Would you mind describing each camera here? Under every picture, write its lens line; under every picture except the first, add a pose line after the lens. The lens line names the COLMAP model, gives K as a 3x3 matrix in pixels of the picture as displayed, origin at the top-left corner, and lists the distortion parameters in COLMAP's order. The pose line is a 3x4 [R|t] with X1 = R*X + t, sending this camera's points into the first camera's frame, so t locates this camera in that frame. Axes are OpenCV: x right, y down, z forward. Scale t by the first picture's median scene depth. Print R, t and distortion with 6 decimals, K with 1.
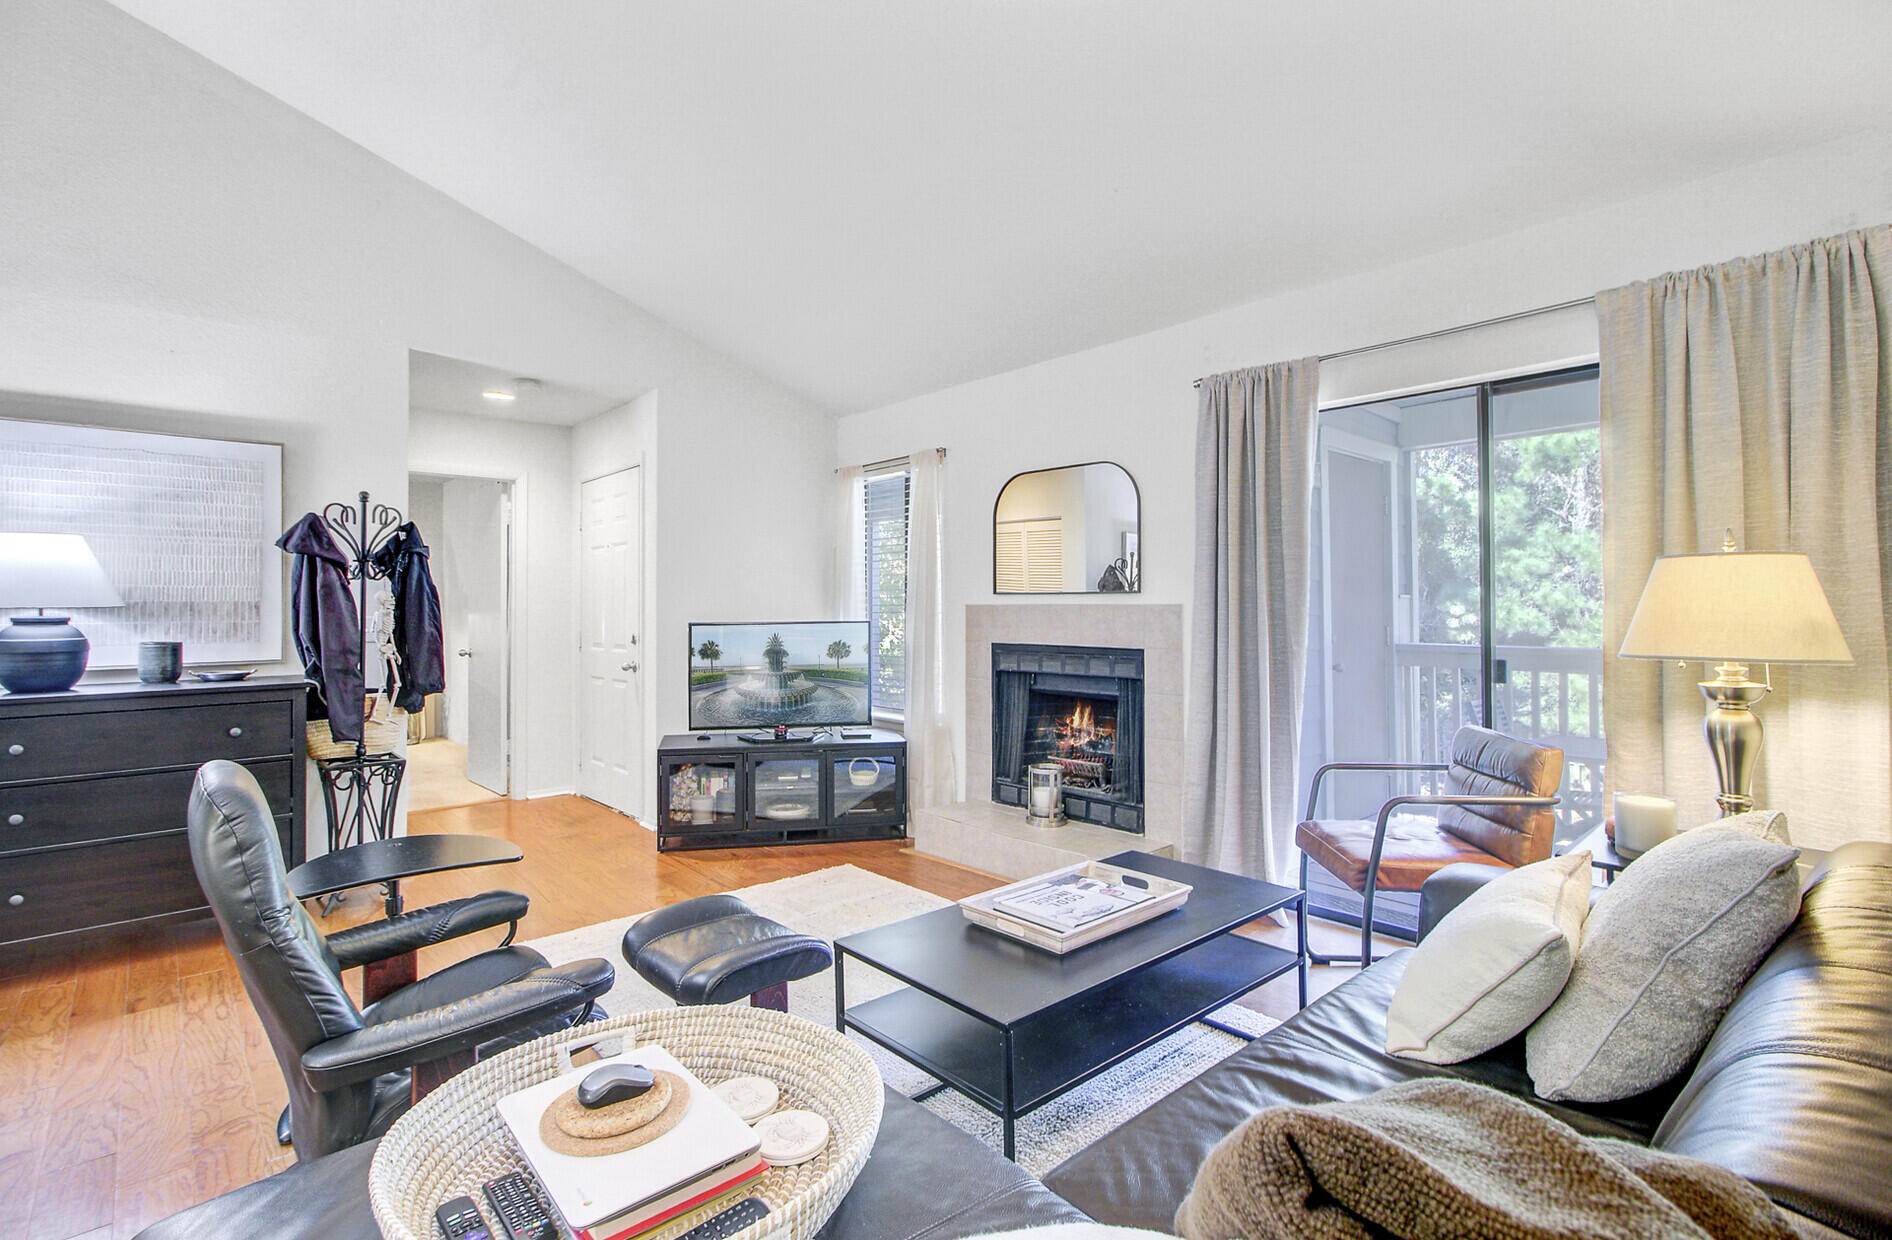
lens RADIAL K [[880.3, 0, 918.1], [0, 880.3, 604.2], [0, 0, 1]] dist [-0.001154, 0.000631]
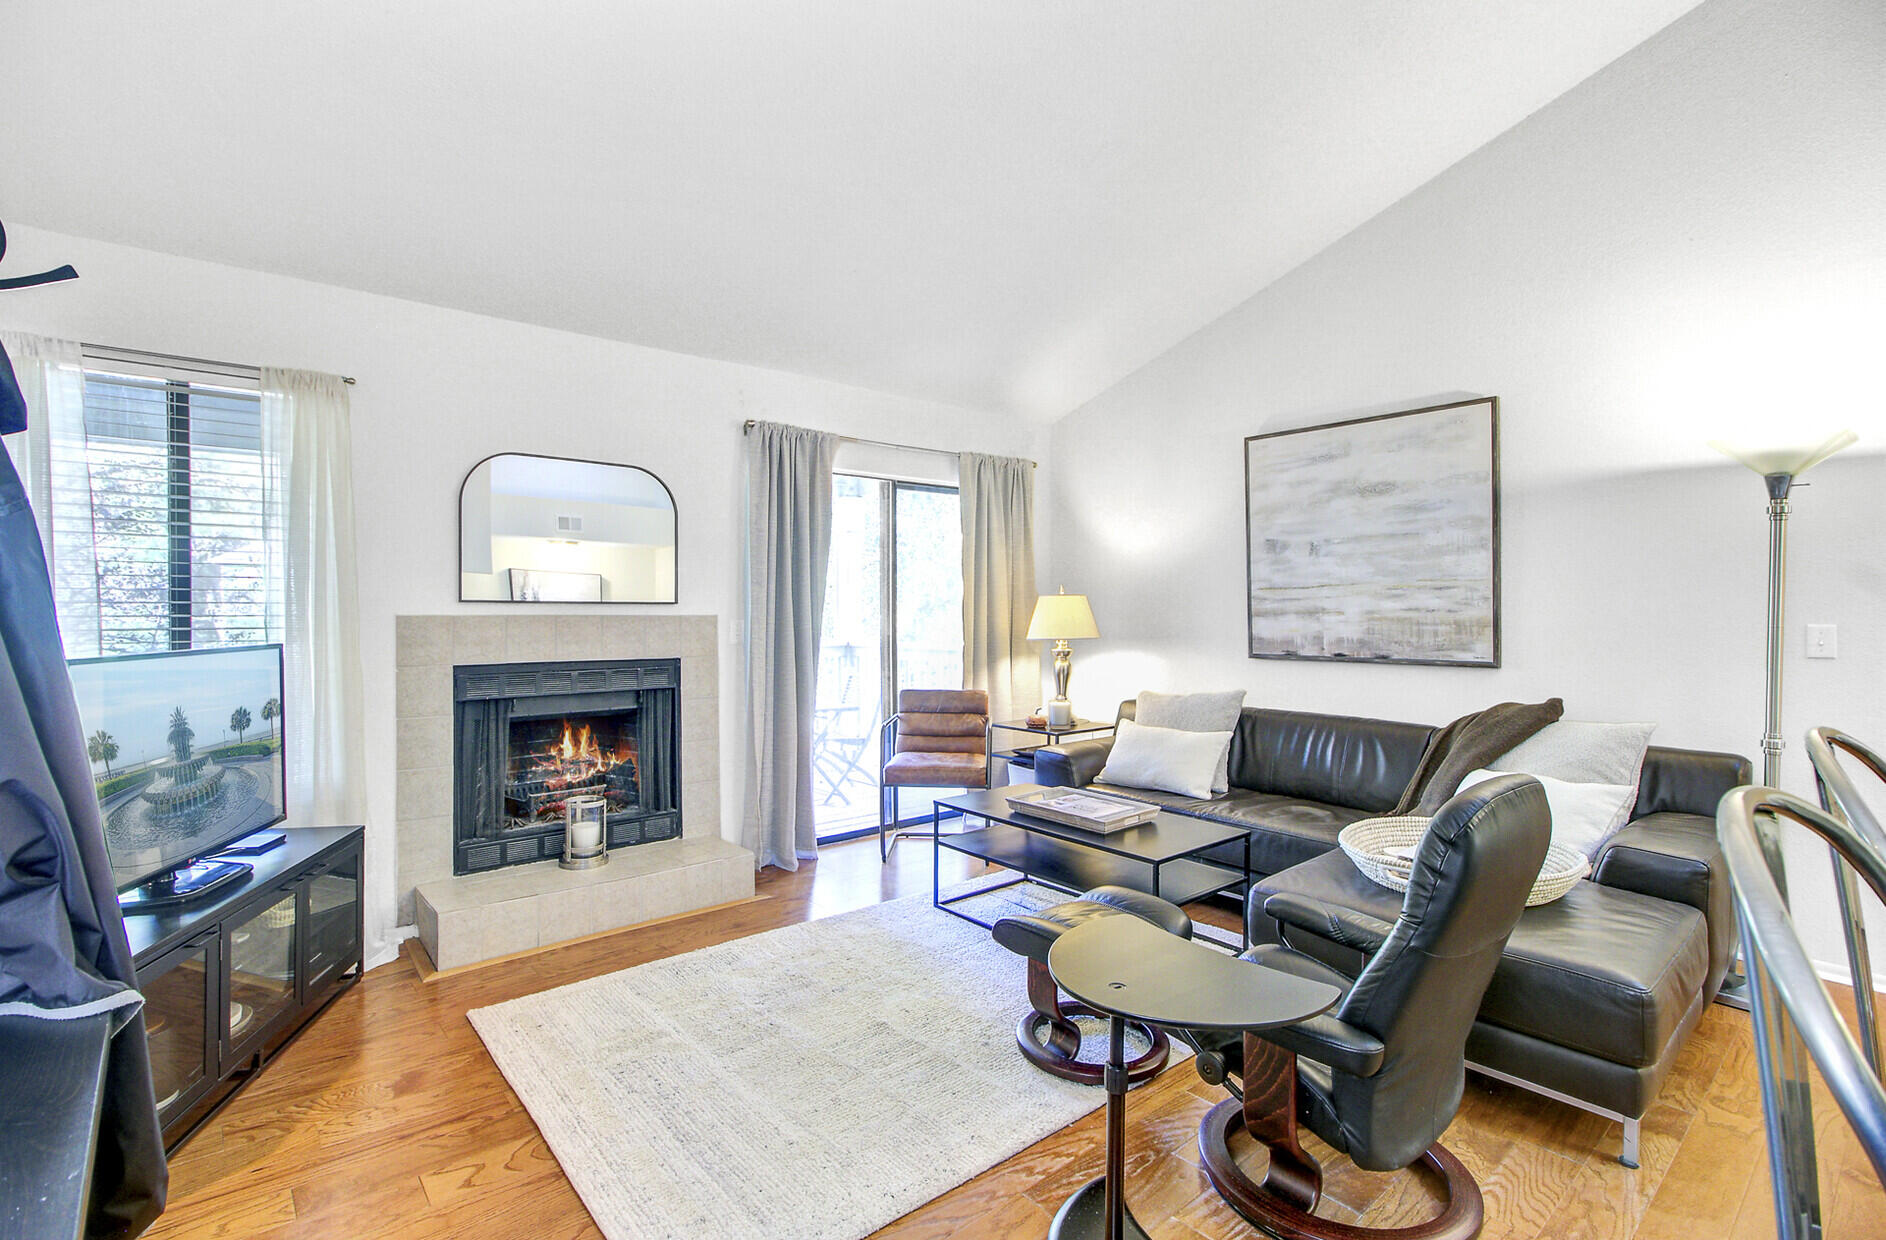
lens RADIAL K [[884.5, 0, 936.3], [0, 884.5, 615.2], [0, 0, 1]] dist [0.002257, 0.000649]
pose [[0.009305, -0.001150, 0.999956, -0.753576], [-0.005620, 0.999983, 0.001203, -0.002174], [-0.999941, -0.005631, 0.009298, 0.661719]]
